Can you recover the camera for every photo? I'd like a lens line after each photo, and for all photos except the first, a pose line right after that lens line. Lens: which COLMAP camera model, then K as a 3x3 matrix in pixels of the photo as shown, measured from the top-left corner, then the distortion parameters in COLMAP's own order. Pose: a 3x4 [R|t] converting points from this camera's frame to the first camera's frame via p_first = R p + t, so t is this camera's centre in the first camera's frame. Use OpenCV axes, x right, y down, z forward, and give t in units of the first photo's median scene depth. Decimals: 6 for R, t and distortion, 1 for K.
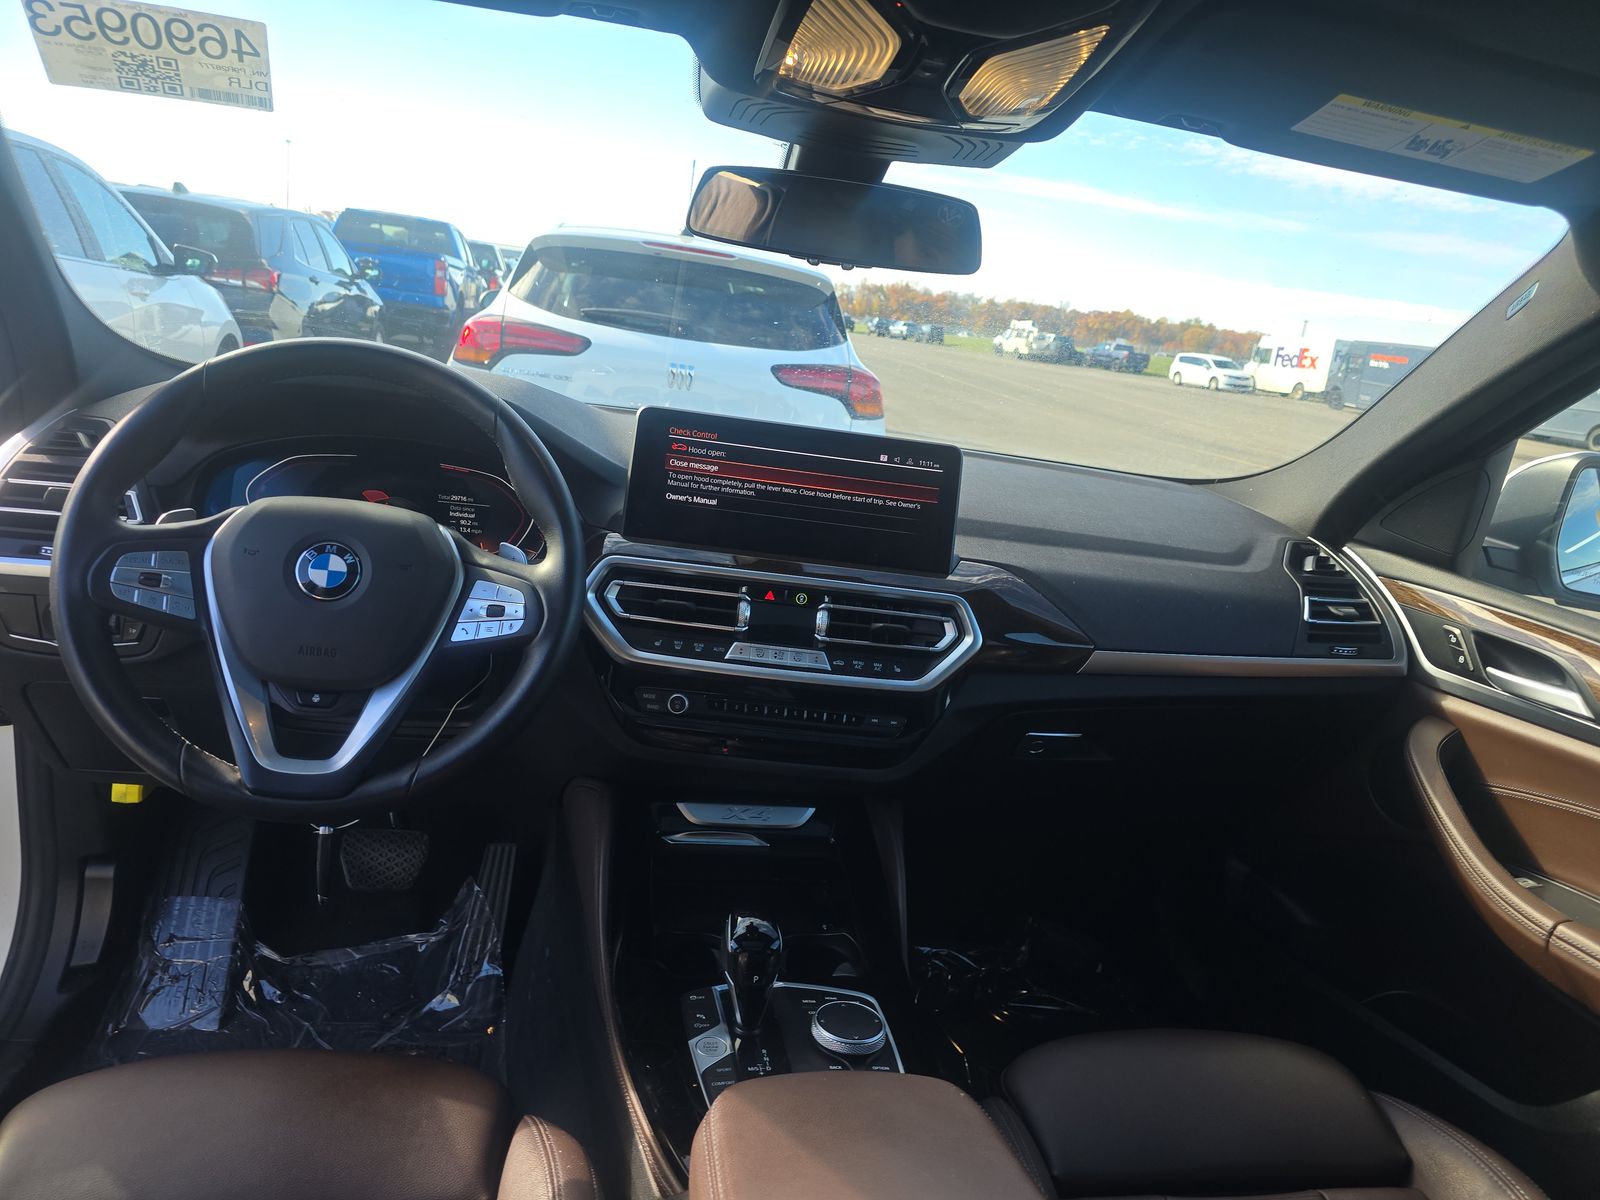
lens RADIAL K [[1084.0, 0, 802.8], [0, 1084.0, 597.9], [0, 0, 1]] dist [0.036896, -0.002154]
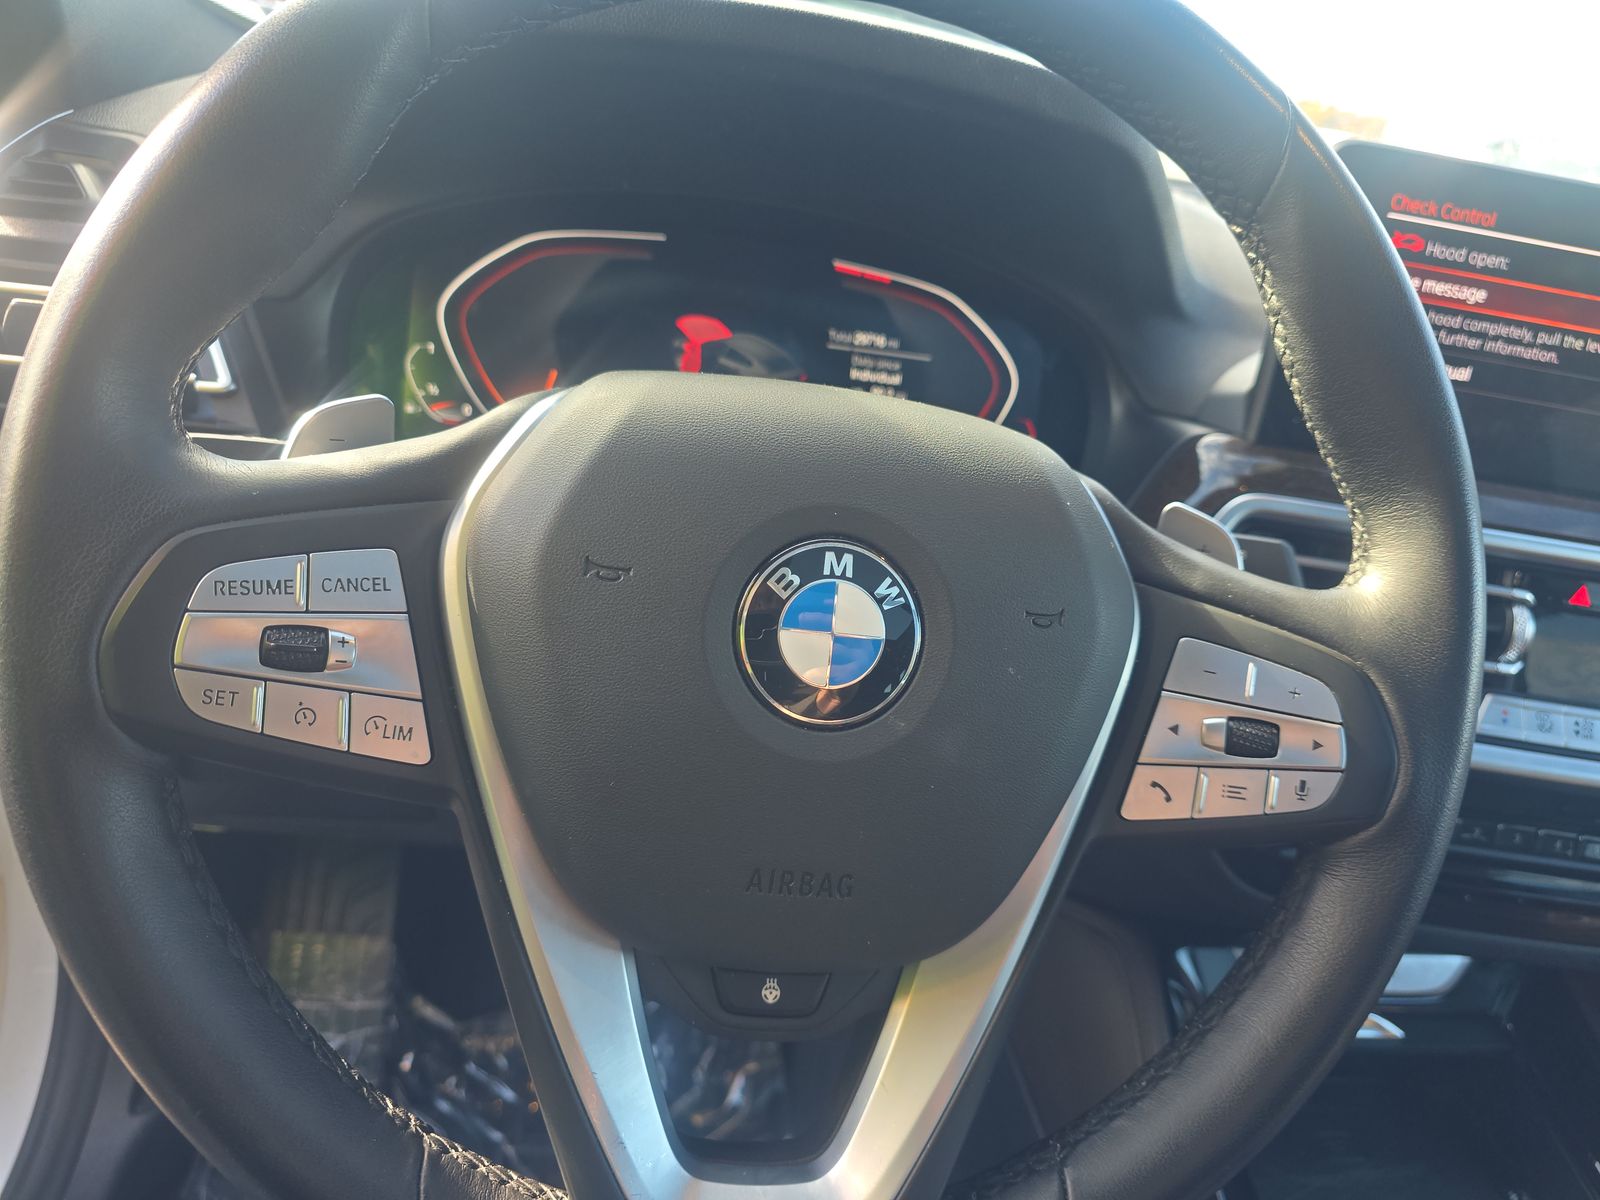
lens RADIAL K [[1084.0, 0, 802.0], [0, 1084.0, 600.2], [0, 0, 1]] dist [0.036896, -0.002154]
pose [[0.998065, 0.053458, -0.031765, -0.338171], [-0.046294, 0.979828, 0.194408, -0.074342], [0.041517, -0.192561, 0.980406, 0.539916]]
